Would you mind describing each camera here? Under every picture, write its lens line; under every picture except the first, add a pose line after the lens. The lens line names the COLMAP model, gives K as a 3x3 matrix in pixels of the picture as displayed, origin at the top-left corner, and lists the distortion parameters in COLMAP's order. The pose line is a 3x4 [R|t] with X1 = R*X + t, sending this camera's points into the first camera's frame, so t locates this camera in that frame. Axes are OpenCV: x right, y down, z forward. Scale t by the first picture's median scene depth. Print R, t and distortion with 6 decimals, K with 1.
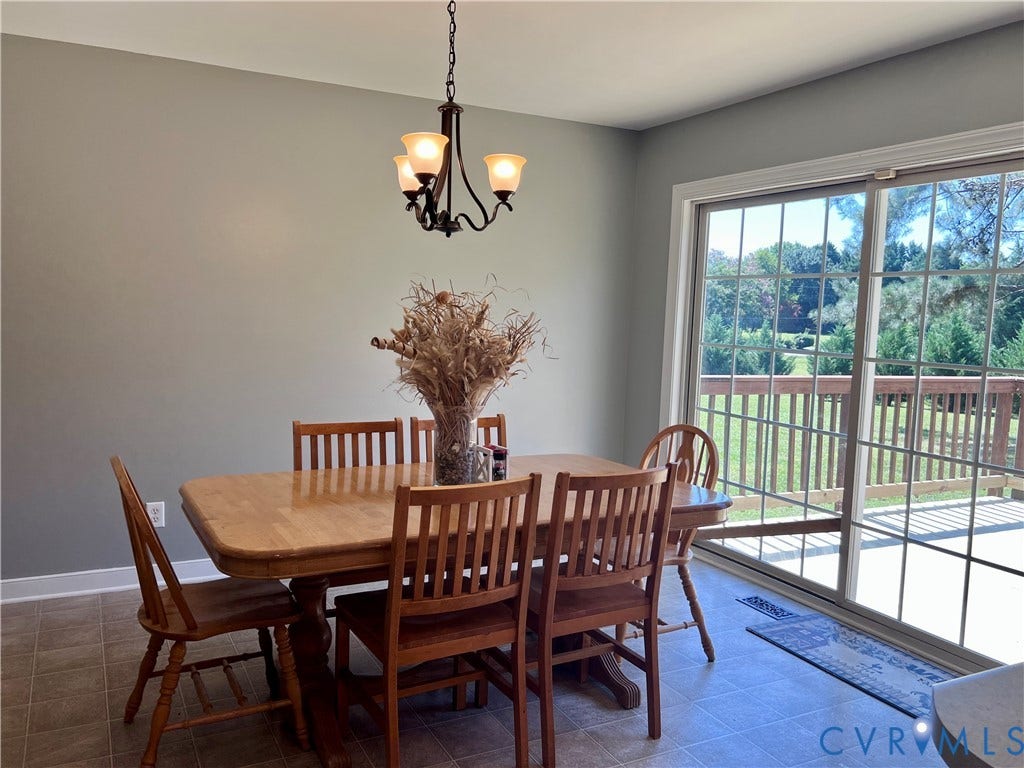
lens RADIAL K [[831.8, 0, 512.0], [0, 831.8, 384.0], [0, 0, 1]] dist [0.000517, -0.000011]
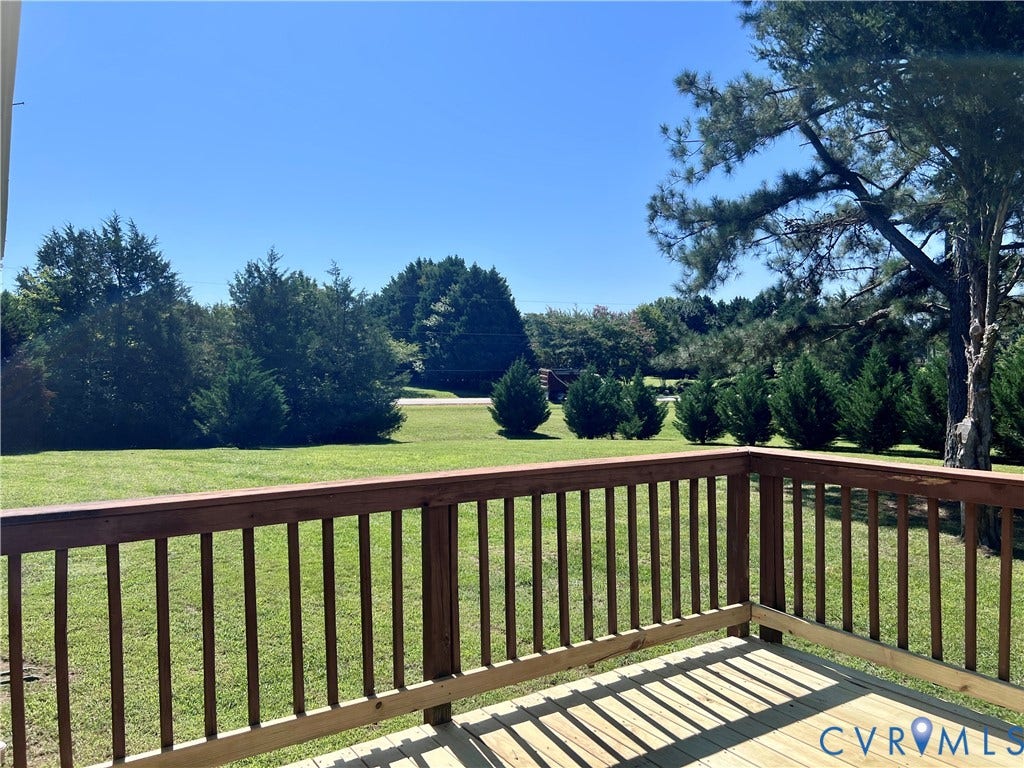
lens RADIAL K [[768.6, 0, 517.3], [0, 768.6, 386.8], [0, 0, 1]] dist [0.056718, -0.064596]
pose [[0.993036, -0.049484, 0.106912, 0.100505], [0.056245, 0.996541, -0.061176, -0.006977], [-0.103515, 0.066763, 0.992385, 0.110344]]
